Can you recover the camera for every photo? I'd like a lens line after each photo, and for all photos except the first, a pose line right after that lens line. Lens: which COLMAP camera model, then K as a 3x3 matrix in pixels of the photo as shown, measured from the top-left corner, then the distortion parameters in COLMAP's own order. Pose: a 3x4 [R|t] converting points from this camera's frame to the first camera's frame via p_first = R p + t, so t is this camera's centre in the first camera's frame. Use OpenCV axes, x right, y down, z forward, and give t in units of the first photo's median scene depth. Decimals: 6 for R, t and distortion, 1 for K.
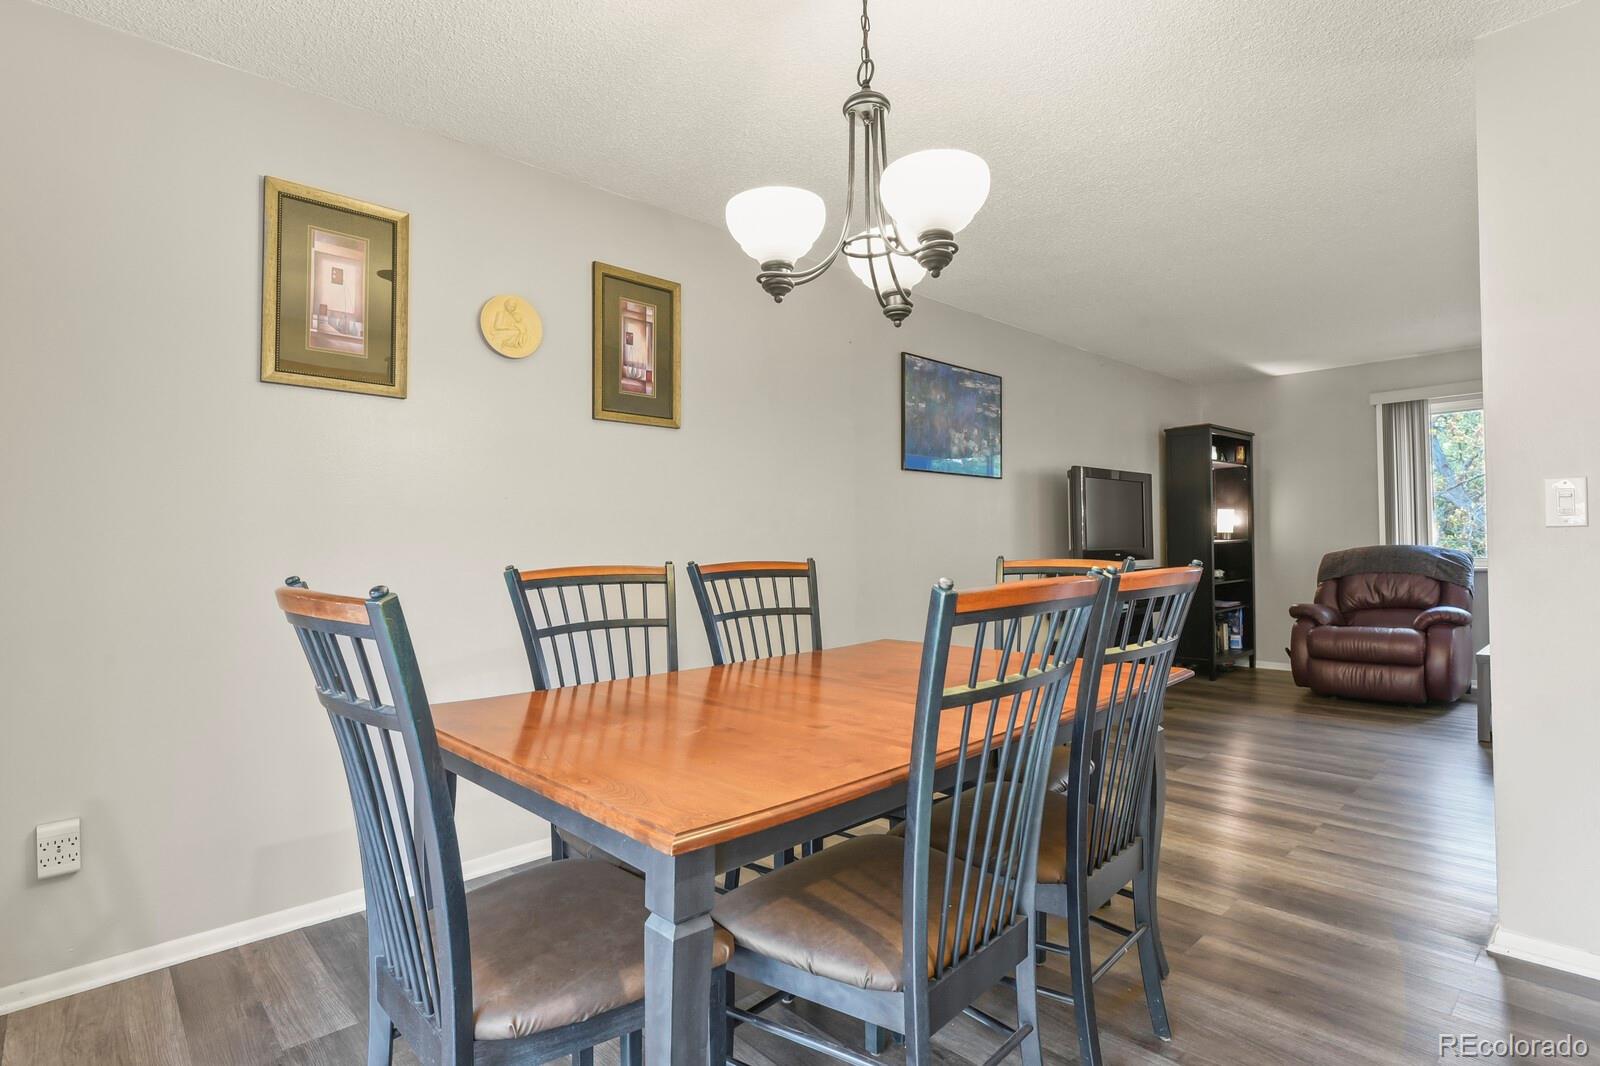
lens RADIAL K [[771.4, 0, 789.7], [0, 771.4, 532.7], [0, 0, 1]] dist [0.004514, -0.005944]
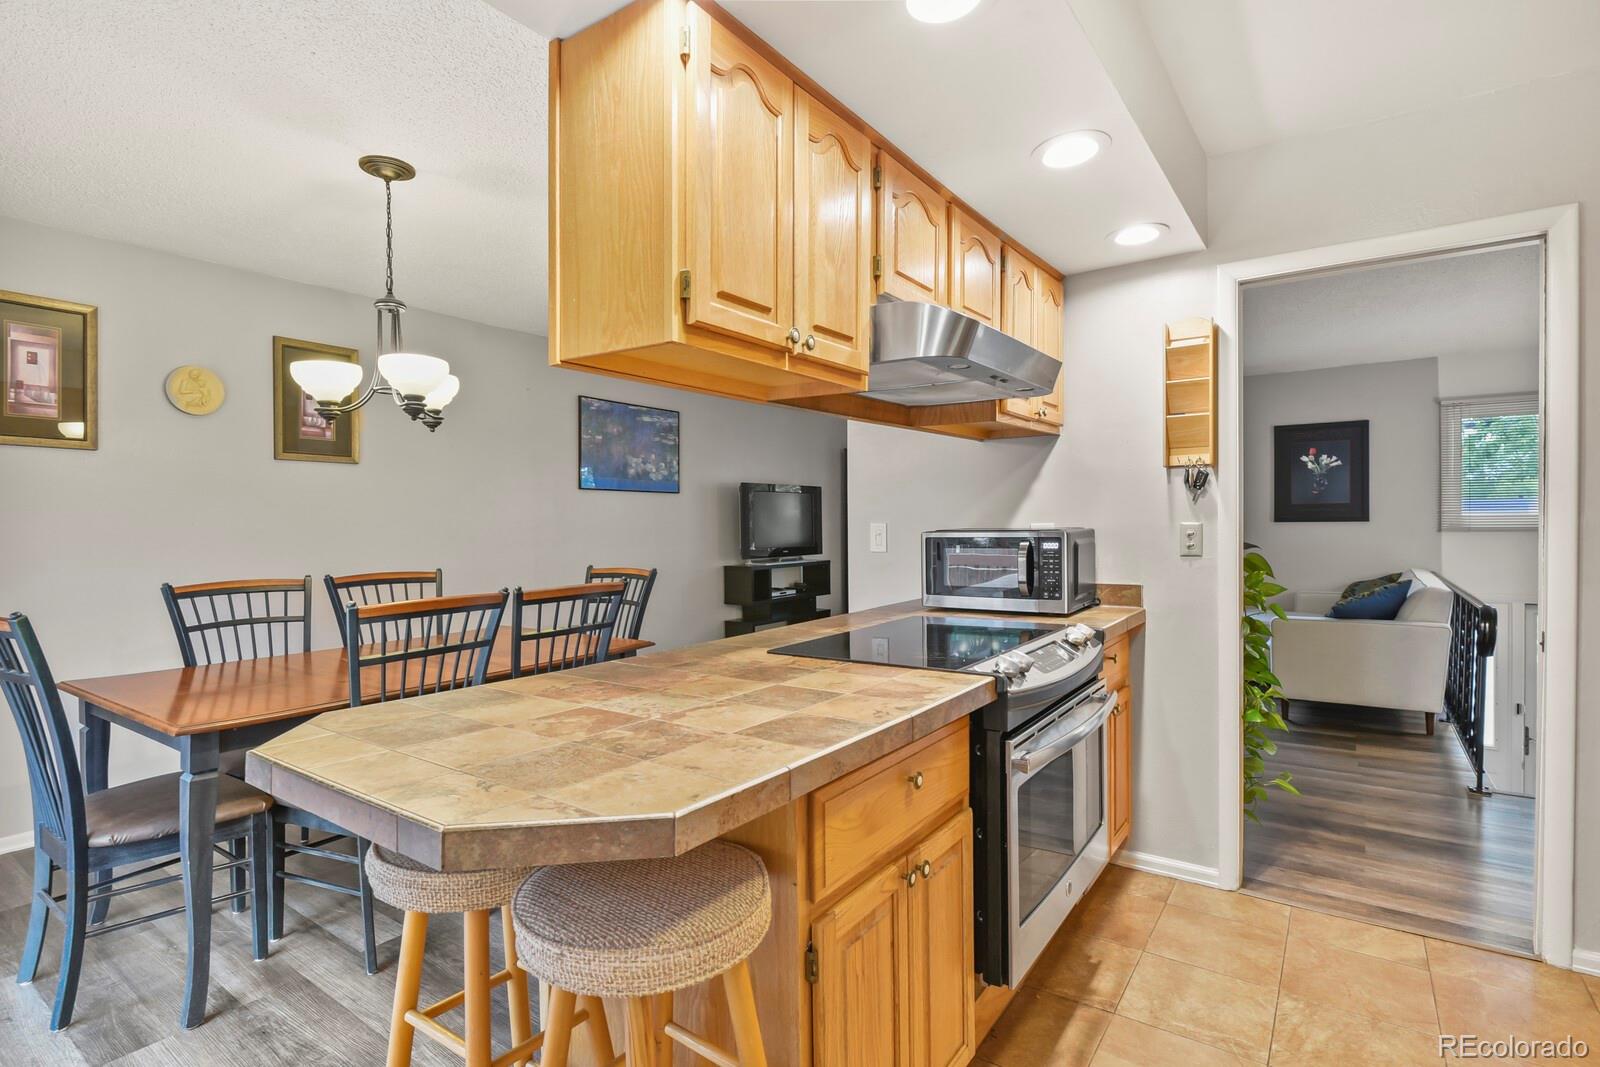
lens RADIAL K [[771.4, 0, 793.3], [0, 771.4, 531.6], [0, 0, 1]] dist [0.004514, -0.005944]
pose [[0.980136, 0.001911, 0.198319, 0.411164], [-0.007075, 0.999654, 0.025333, -0.080281], [-0.198202, -0.026233, 0.979810, -0.529888]]
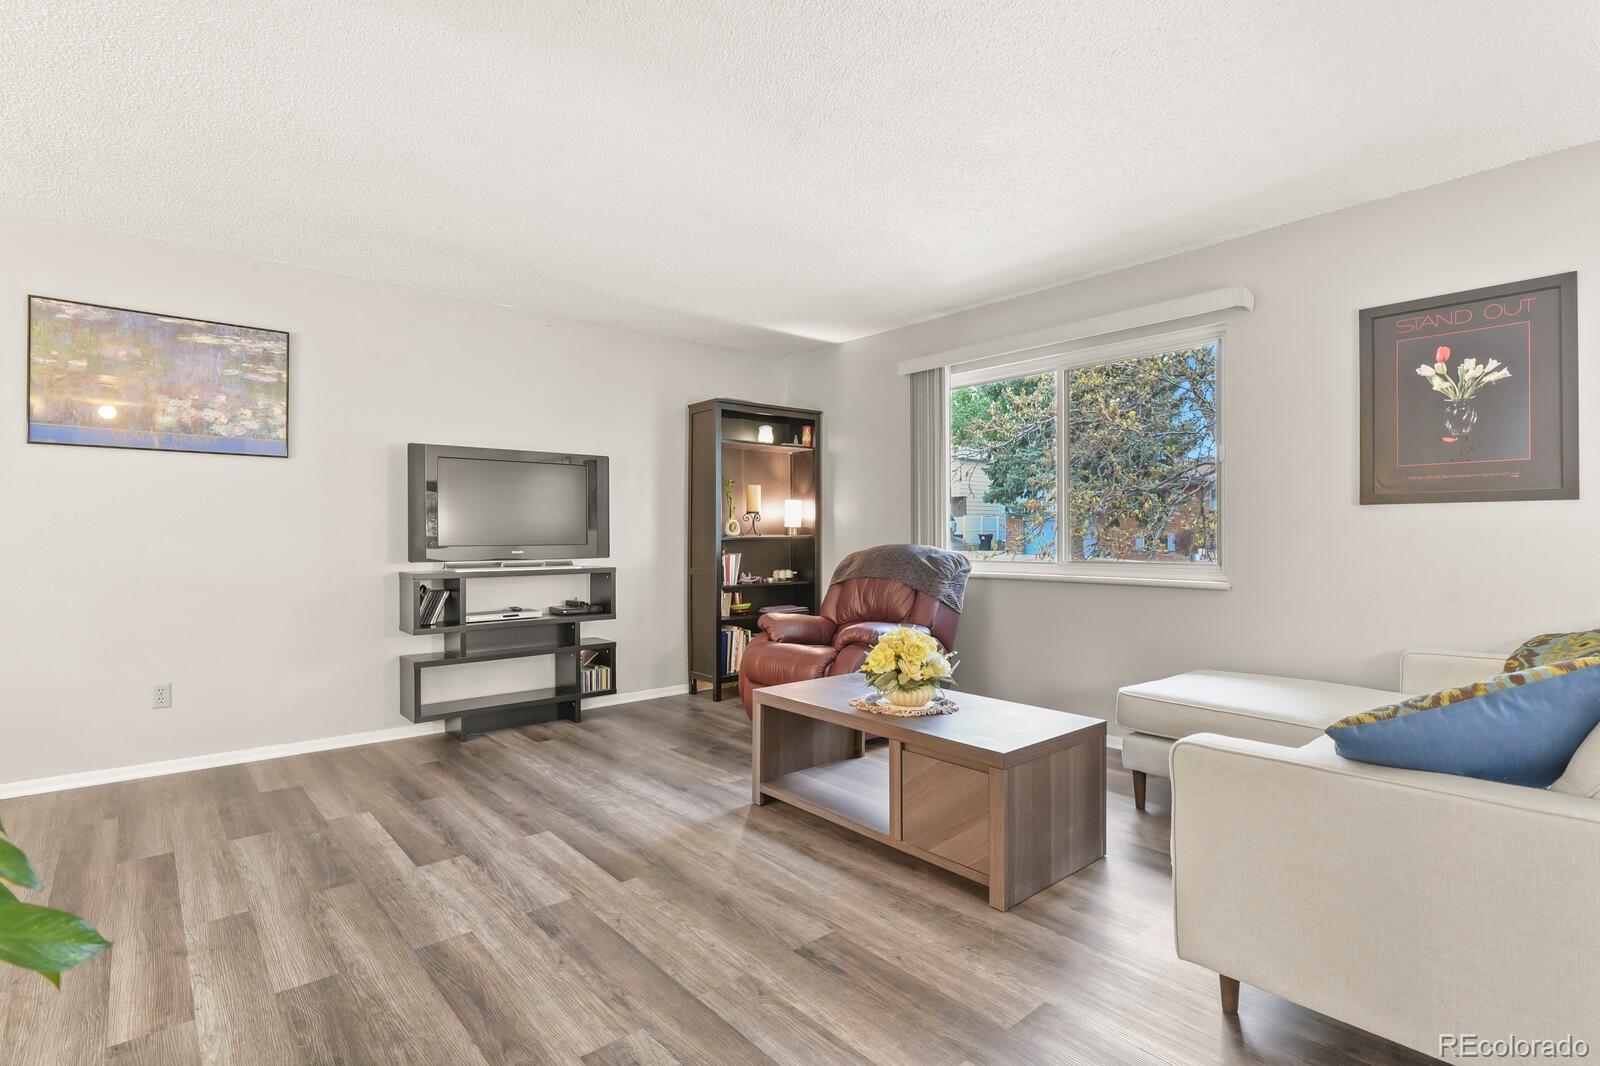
lens RADIAL K [[771.4, 0, 792.0], [0, 771.4, 534.7], [0, 0, 1]] dist [0.004514, -0.005944]
pose [[0.999254, 0.012142, -0.036672, 1.650944], [-0.011515, 0.999785, 0.017248, -0.018495], [0.036873, -0.016813, 0.999179, 0.406196]]
